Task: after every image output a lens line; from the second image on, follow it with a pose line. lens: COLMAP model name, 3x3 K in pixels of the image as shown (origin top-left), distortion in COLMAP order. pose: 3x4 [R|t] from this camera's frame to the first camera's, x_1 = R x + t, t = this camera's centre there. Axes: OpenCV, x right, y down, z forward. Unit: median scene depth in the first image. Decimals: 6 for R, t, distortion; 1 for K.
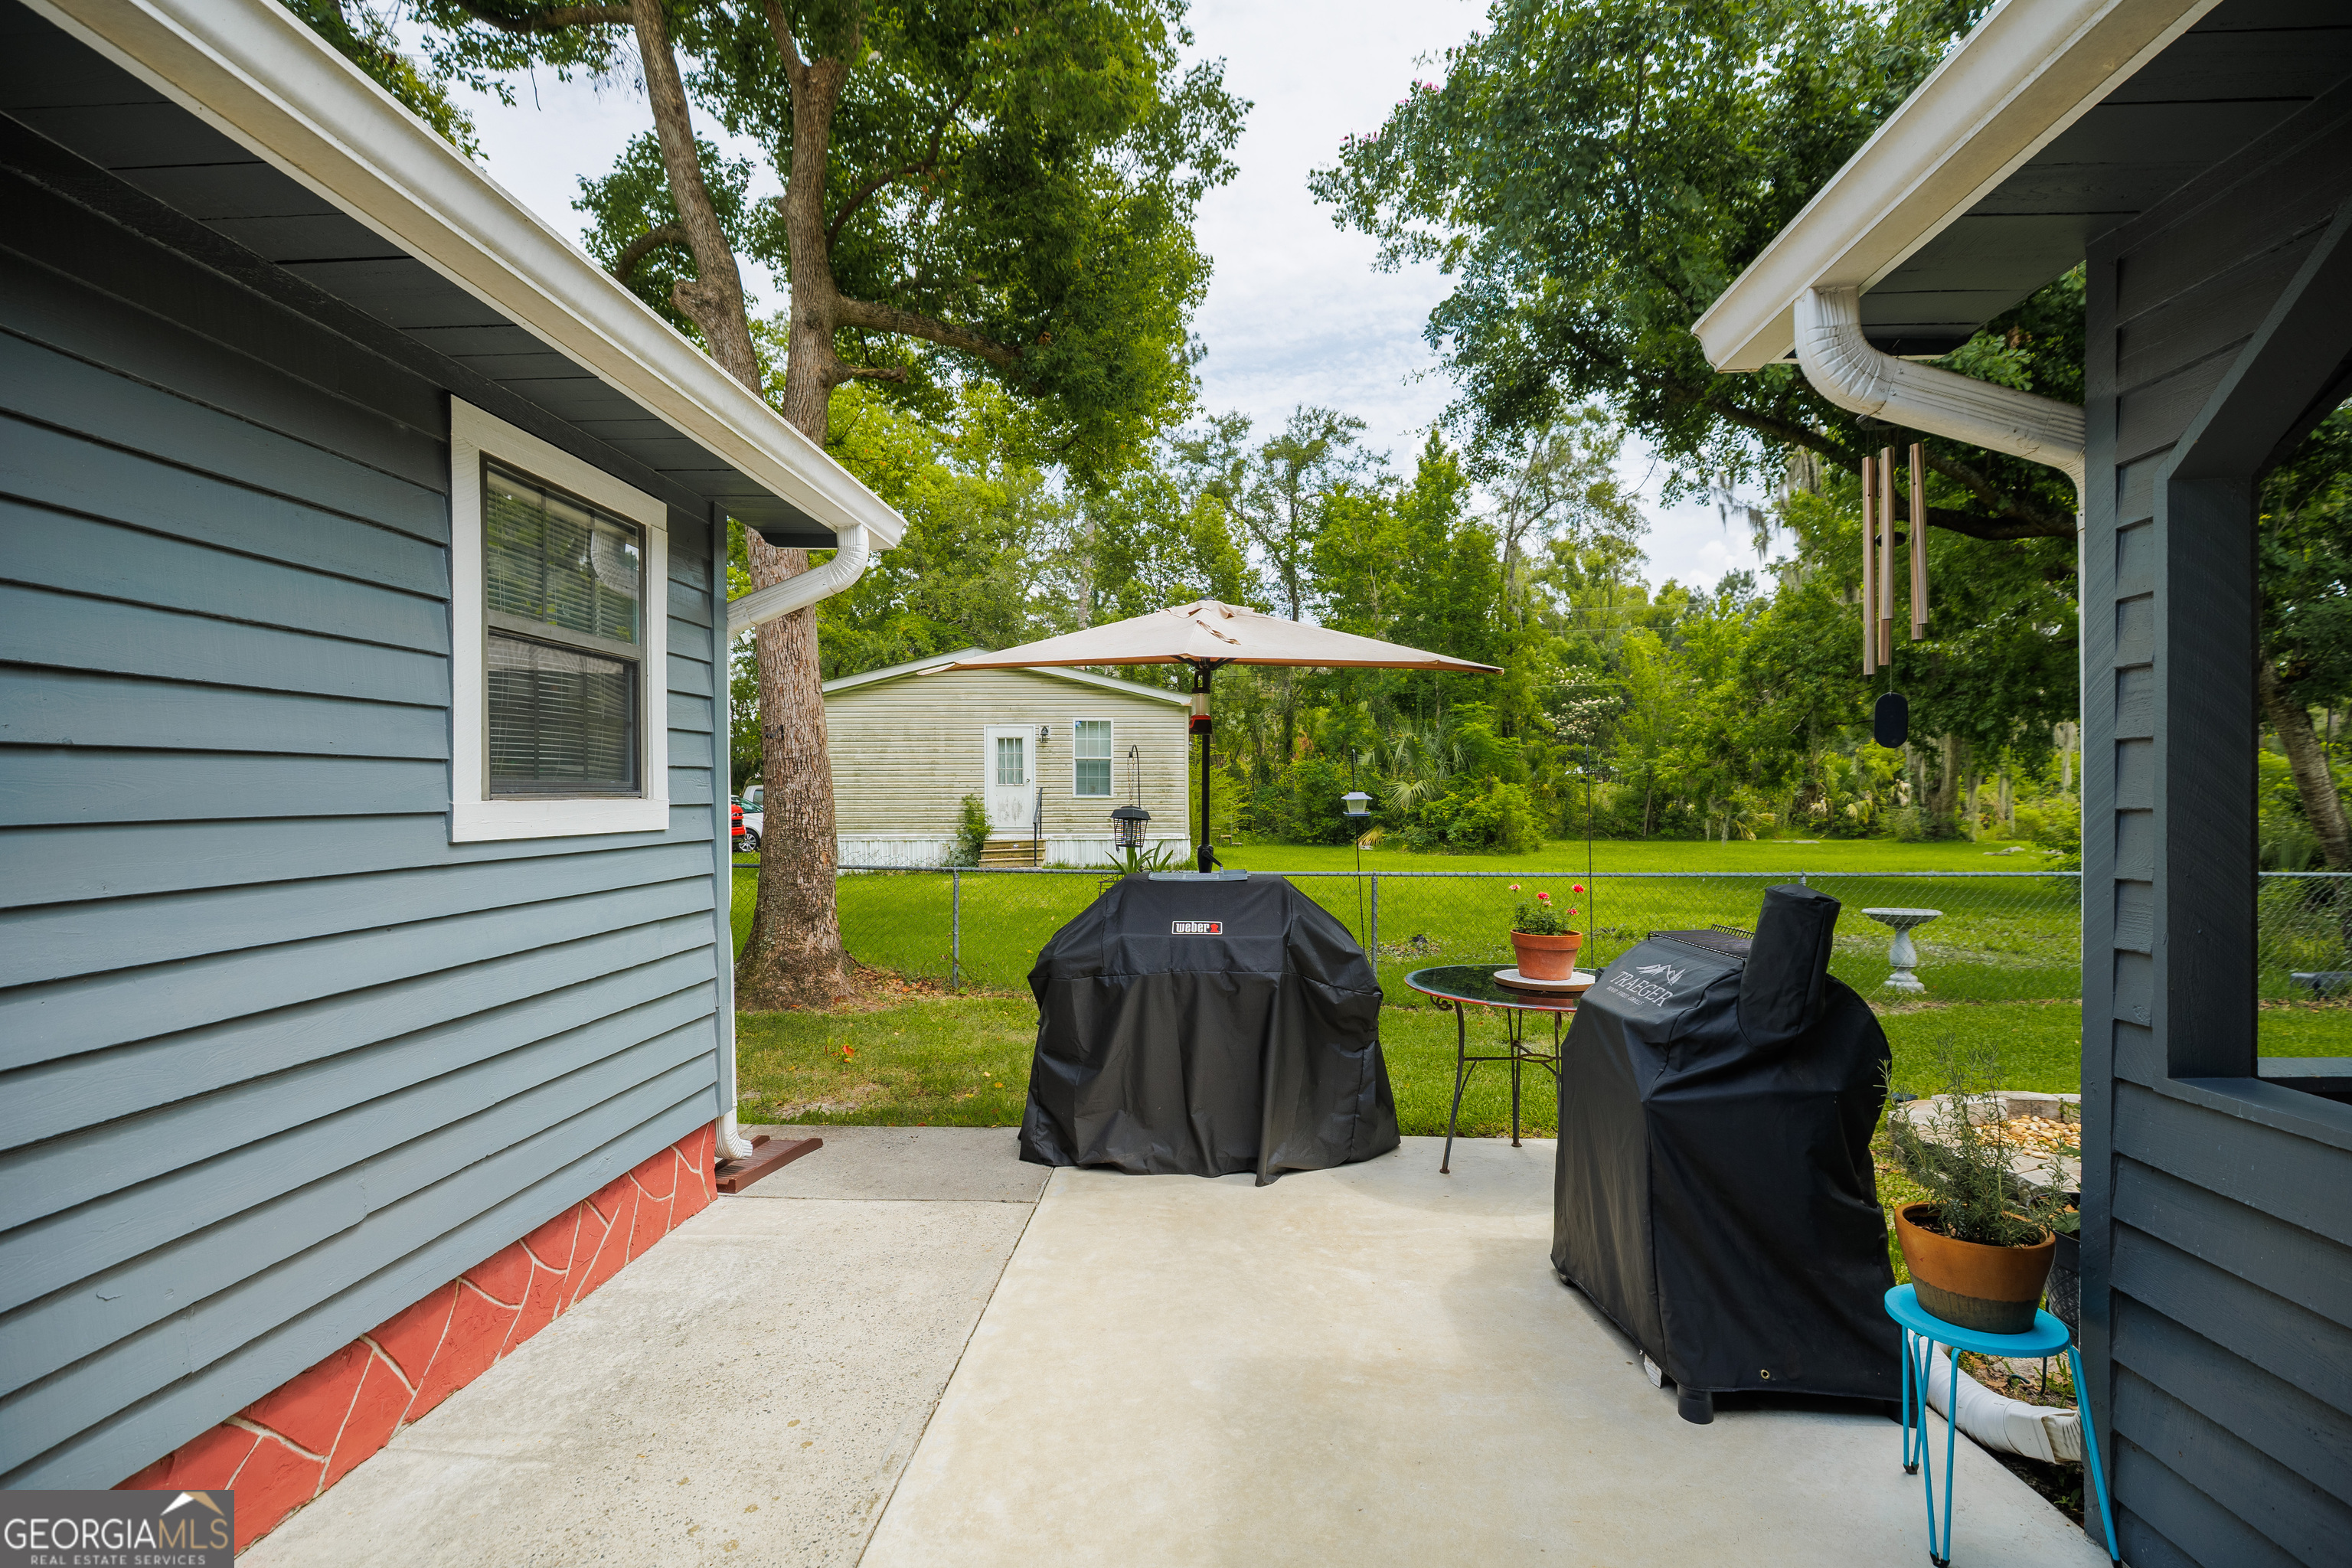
lens RADIAL K [[1068.2, 0, 1172.0], [0, 1068.2, 791.4], [0, 0, 1]] dist [-0.010186, 0.000634]
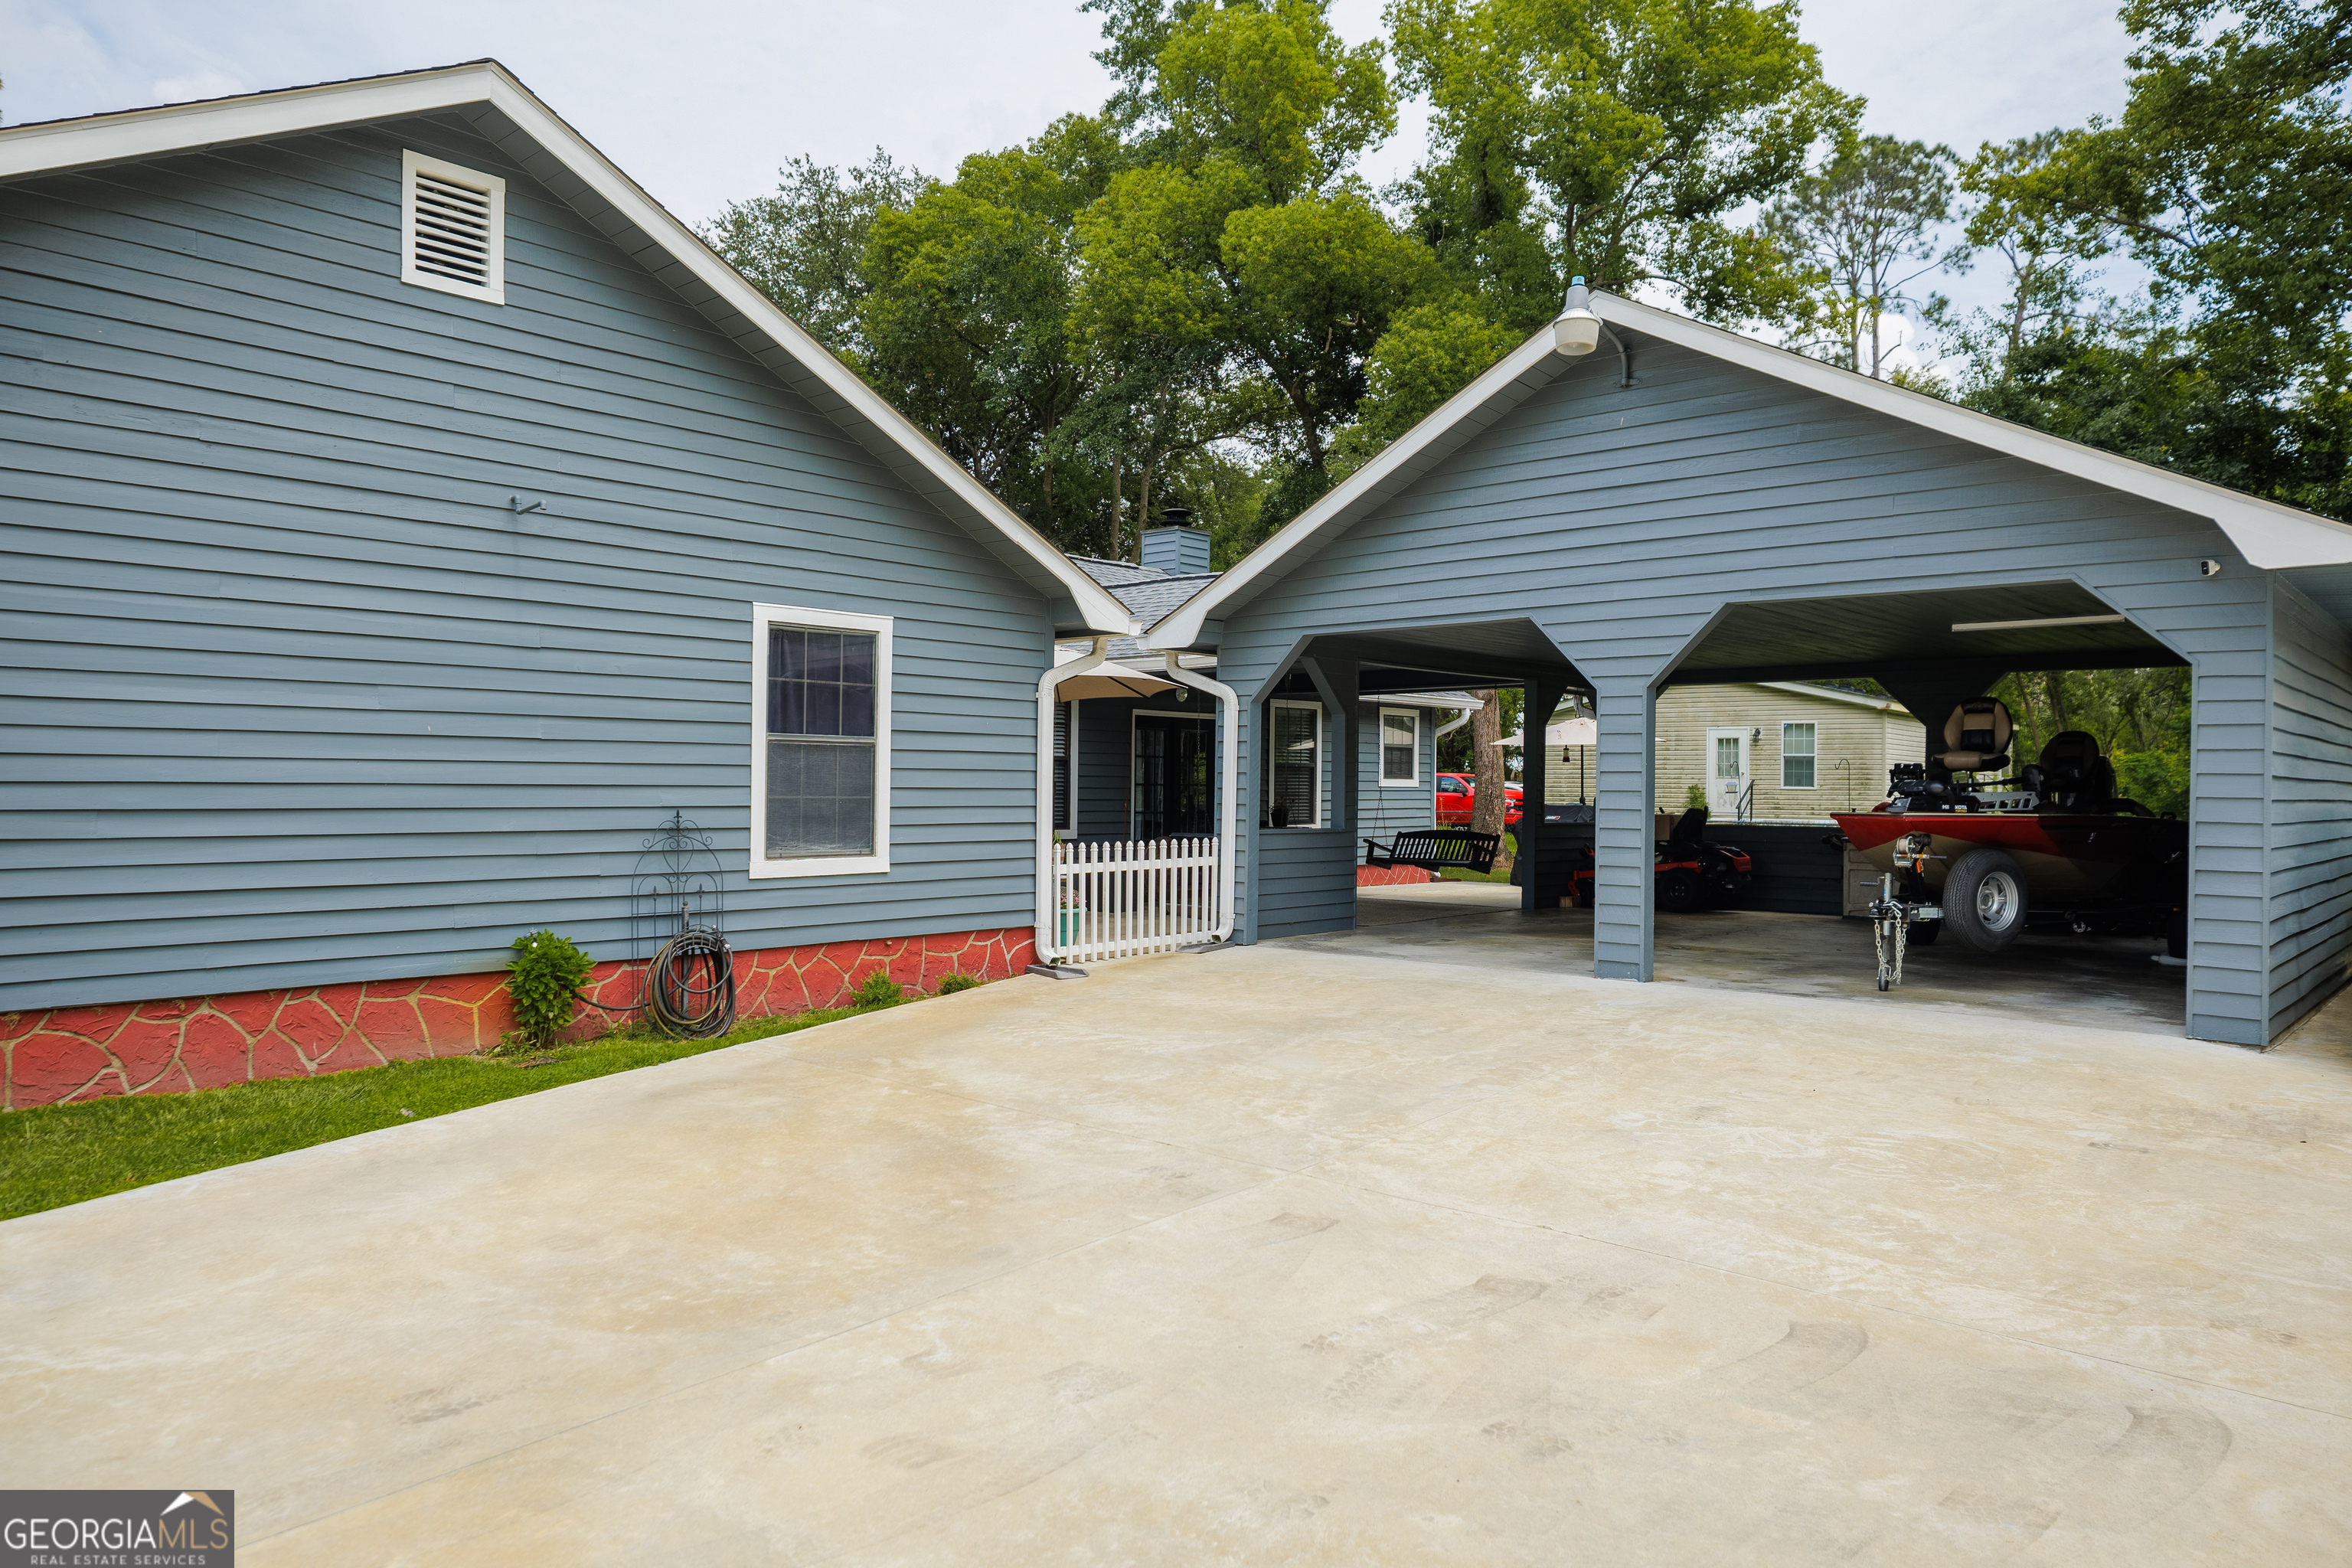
lens RADIAL K [[1589.4, 0, 1177.8], [0, 1589.4, 786.2], [0, 0, 1]] dist [0.019614, 0.000122]
pose [[0.788973, 0.012626, -0.614298, 0.464406], [-0.012005, 0.999915, 0.005134, 0.002164], [0.614310, 0.003324, 0.789058, -0.800162]]
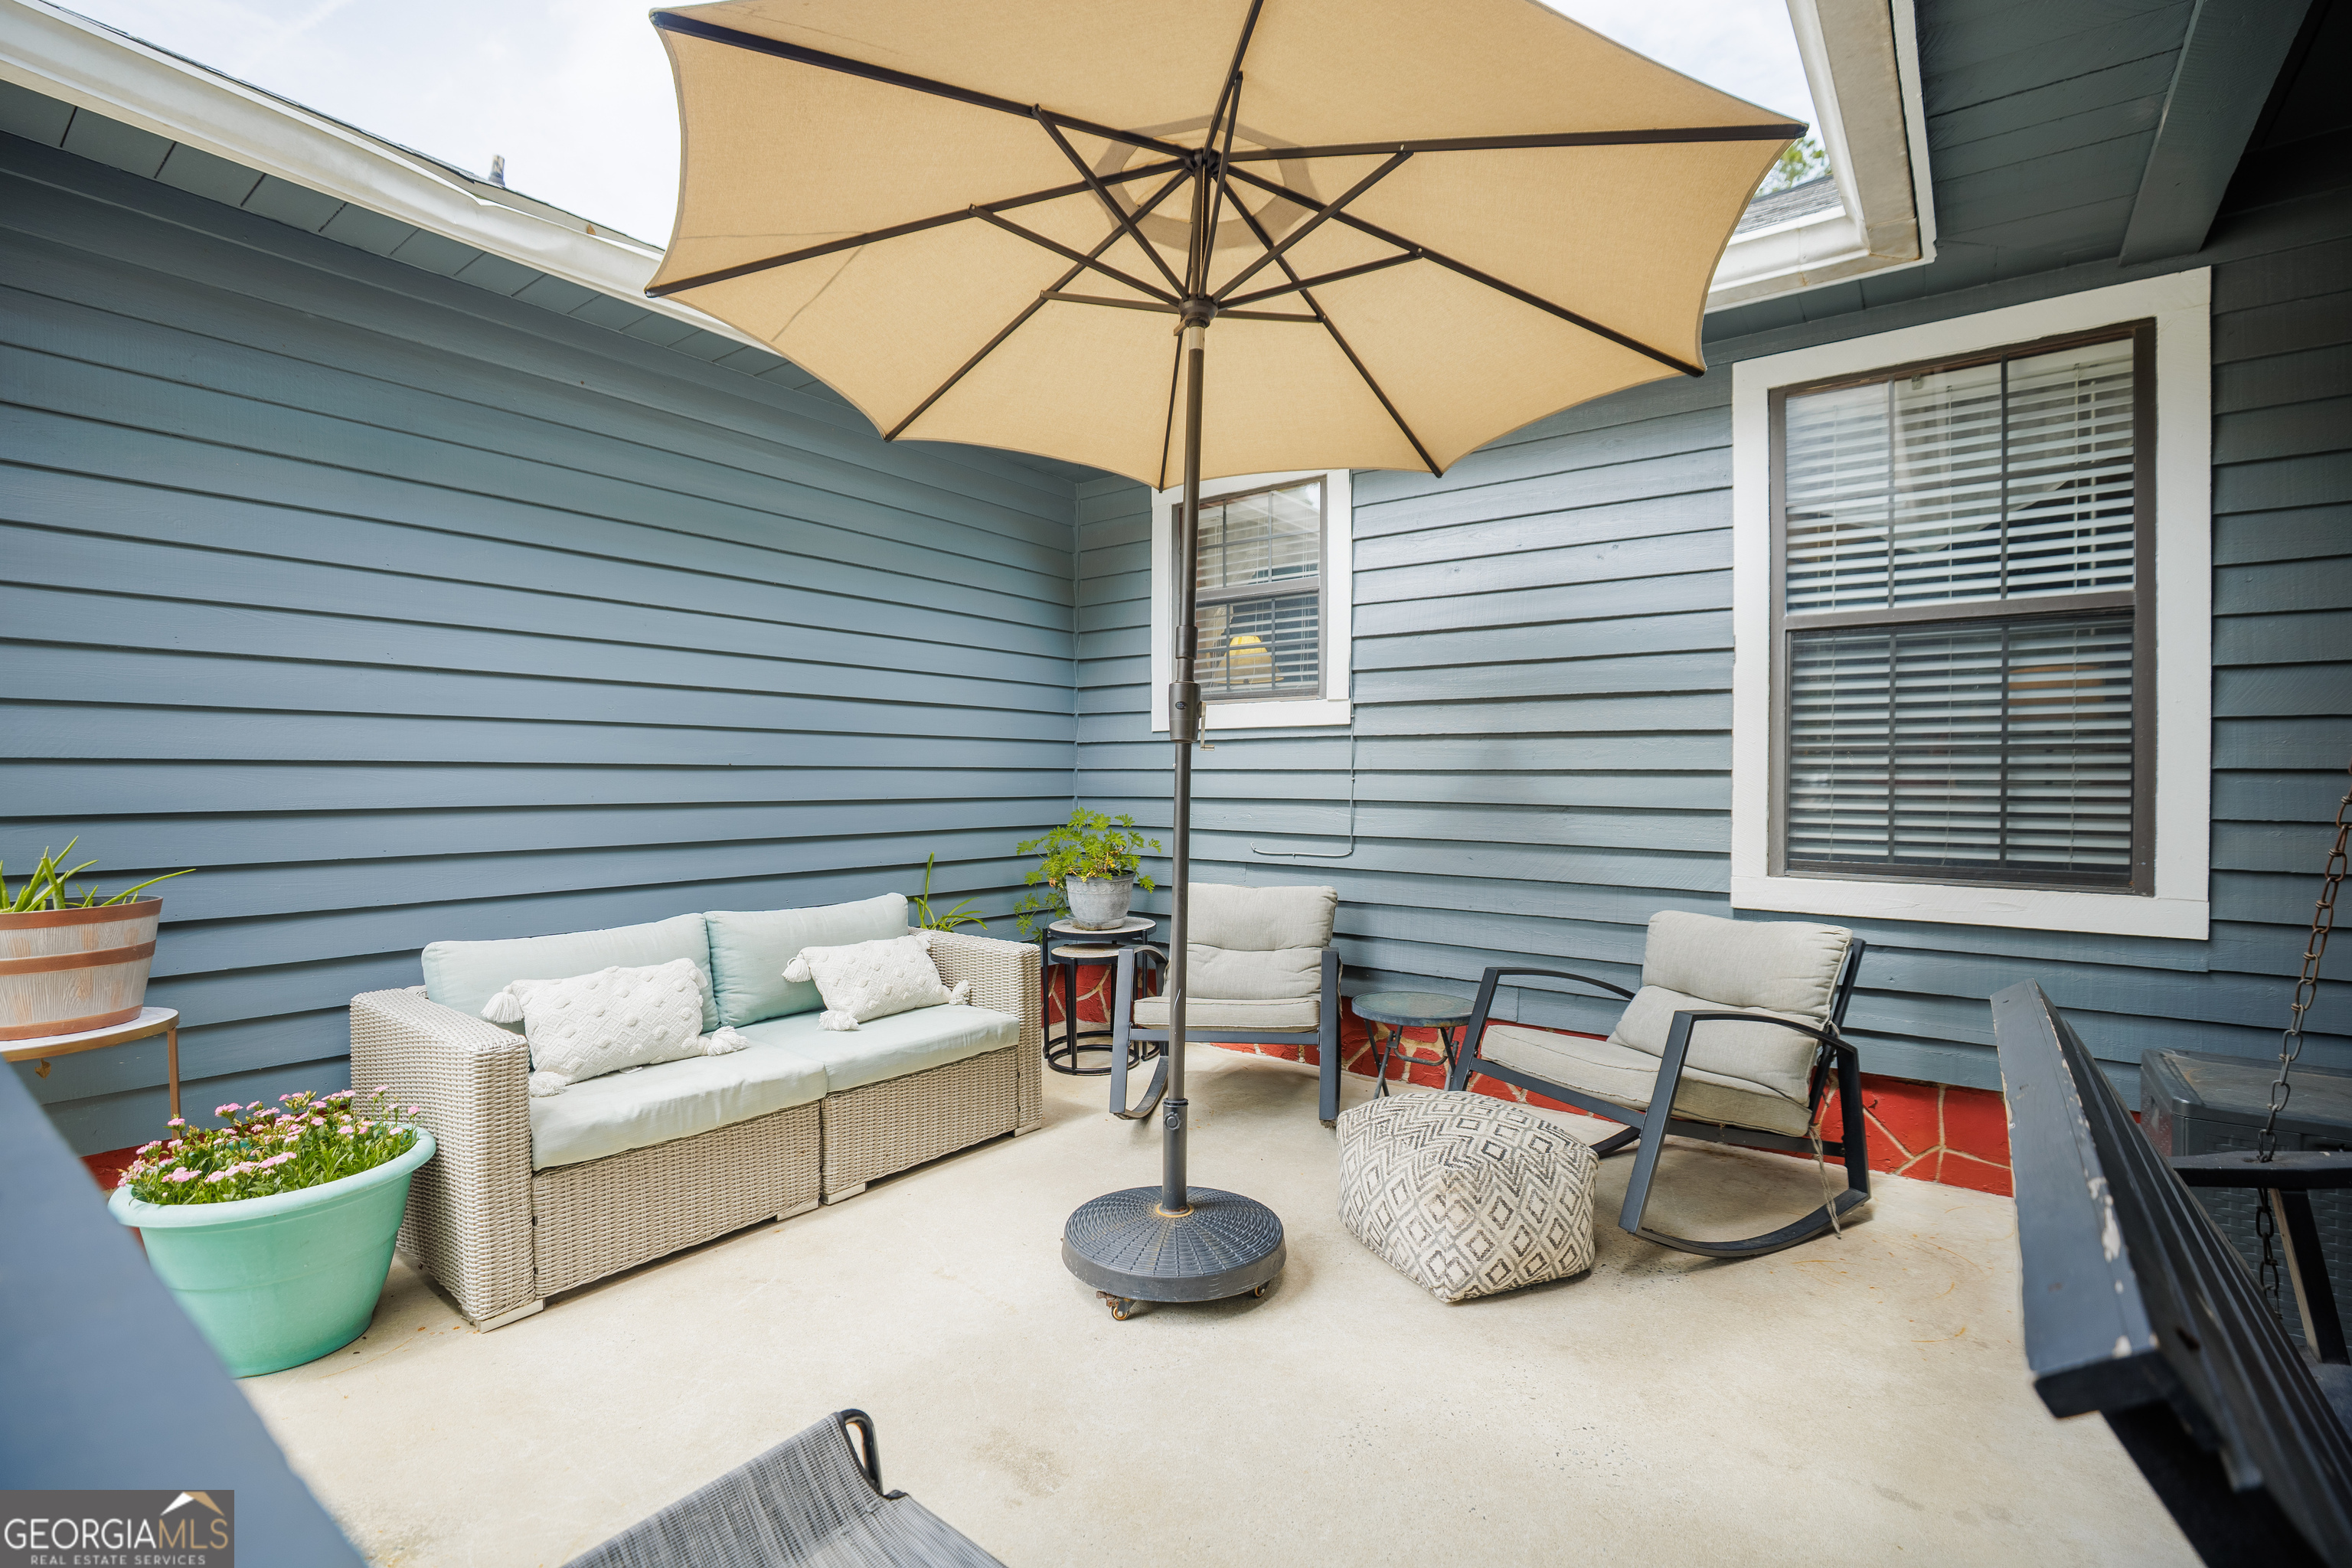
lens RADIAL K [[1068.2, 0, 1180.3], [0, 1068.2, 781.7], [0, 0, 1]] dist [-0.010186, 0.000634]
pose [[-0.548186, 0.012693, -0.836260, 0.077428], [0.003289, 0.999910, 0.013021, 0.013790], [0.836350, 0.004388, -0.548179, -0.172393]]
